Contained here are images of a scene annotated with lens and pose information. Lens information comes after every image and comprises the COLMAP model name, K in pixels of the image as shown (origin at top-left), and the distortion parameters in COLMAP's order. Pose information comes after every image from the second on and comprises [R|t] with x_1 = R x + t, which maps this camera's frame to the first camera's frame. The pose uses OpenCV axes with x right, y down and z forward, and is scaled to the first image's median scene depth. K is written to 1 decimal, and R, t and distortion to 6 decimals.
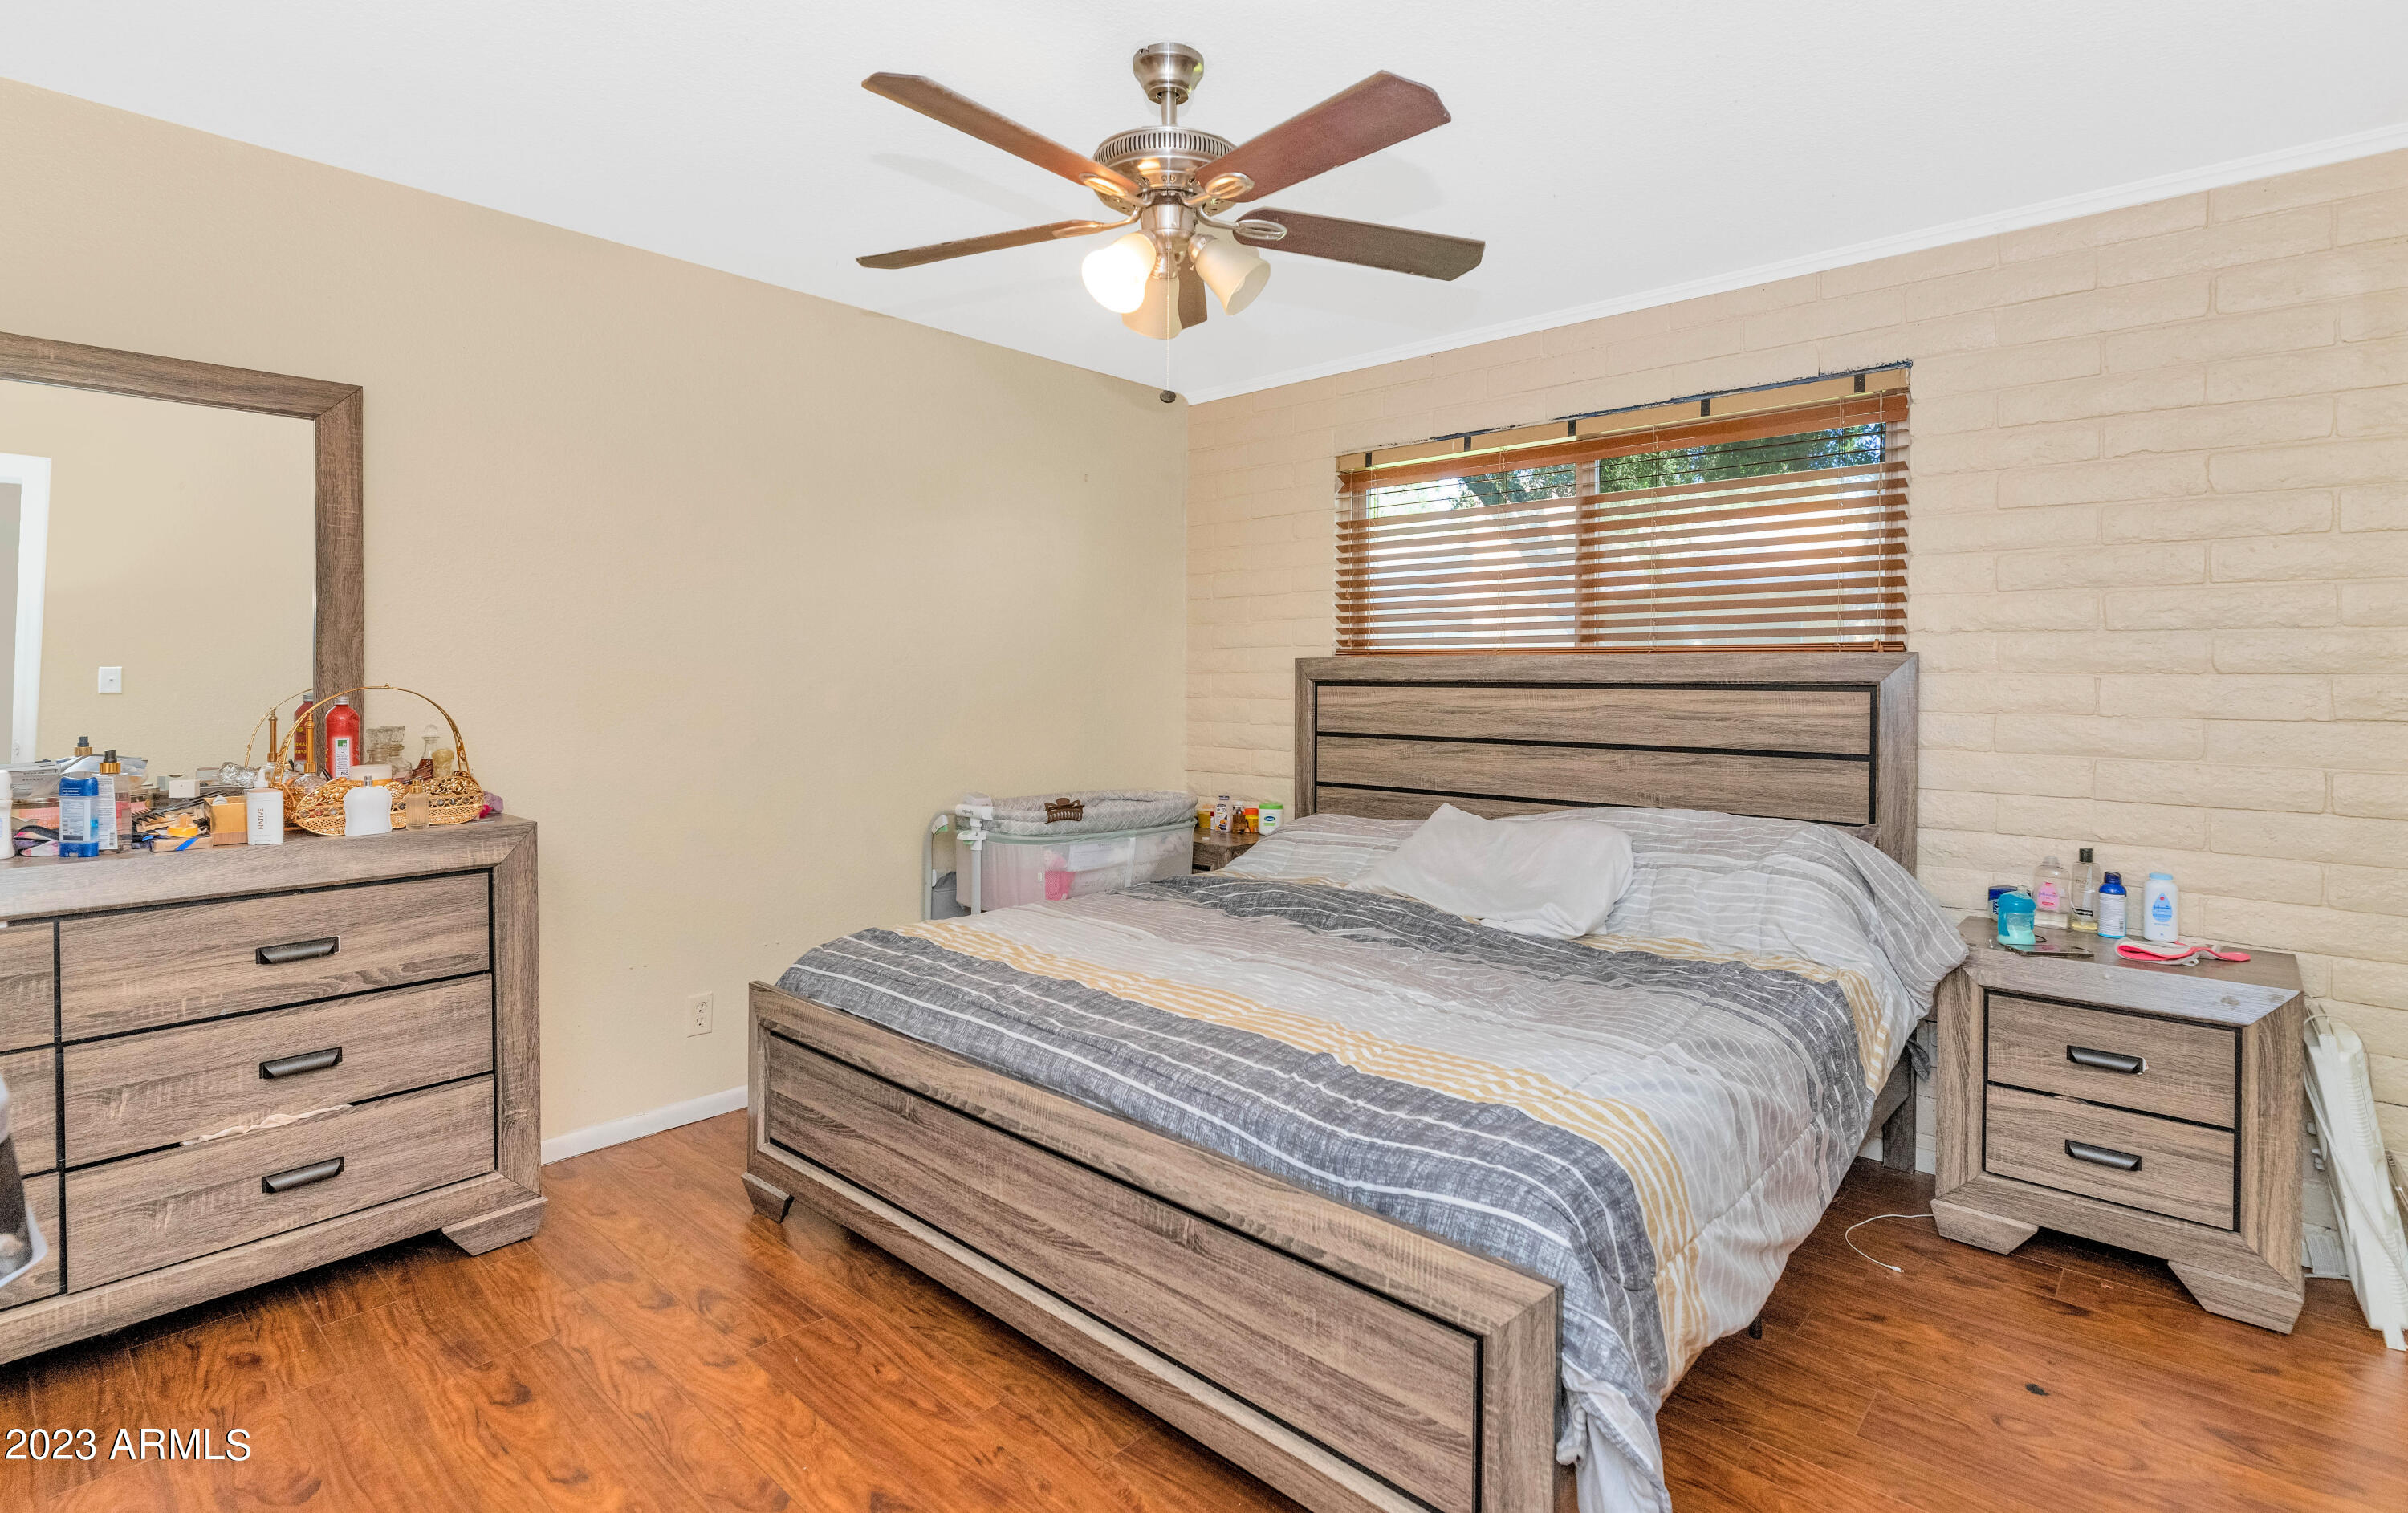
lens RADIAL K [[1116.7, 0, 1208.4], [0, 1116.7, 695.2], [0, 0, 1]] dist [-0.000964, 0.000083]
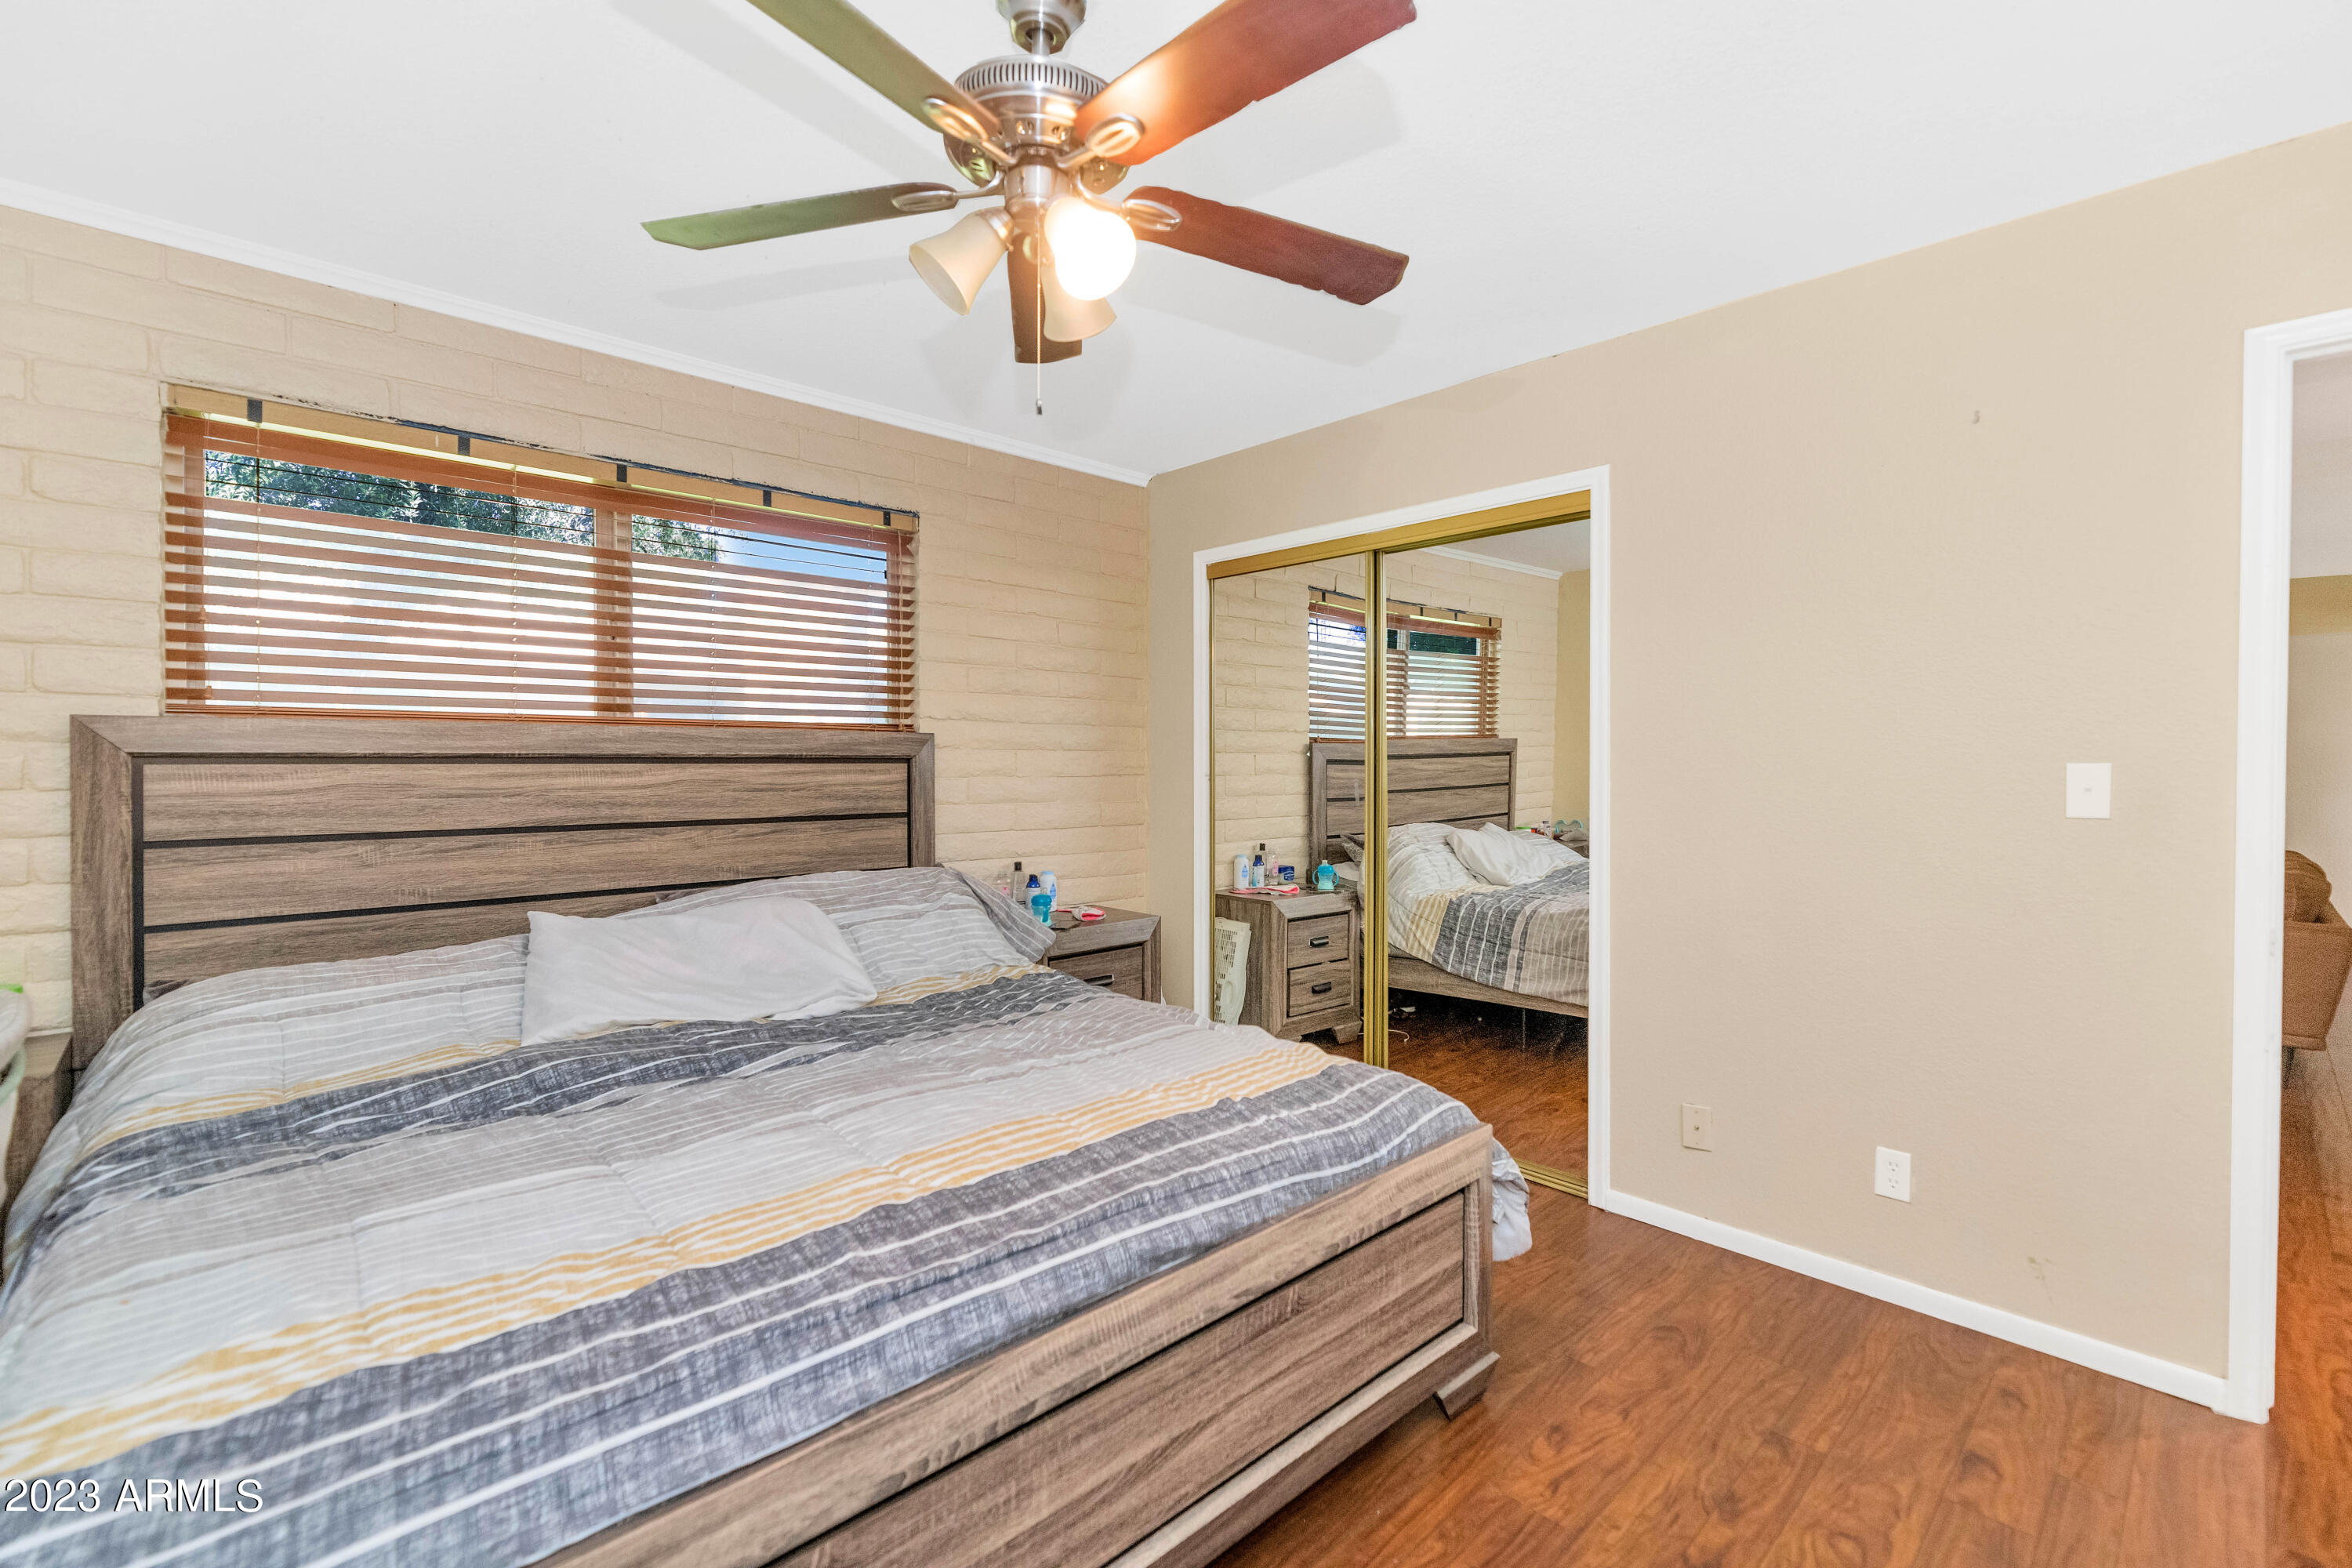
lens RADIAL K [[1003.4, 0, 1179.2], [0, 1003.4, 769.4], [0, 0, 1]] dist [-0.001278, -0.000310]
pose [[0.095638, -0.016500, 0.995279, -0.559489], [0.012632, 0.999802, 0.015361, -0.010110], [-0.995336, 0.011103, 0.095828, 0.610448]]
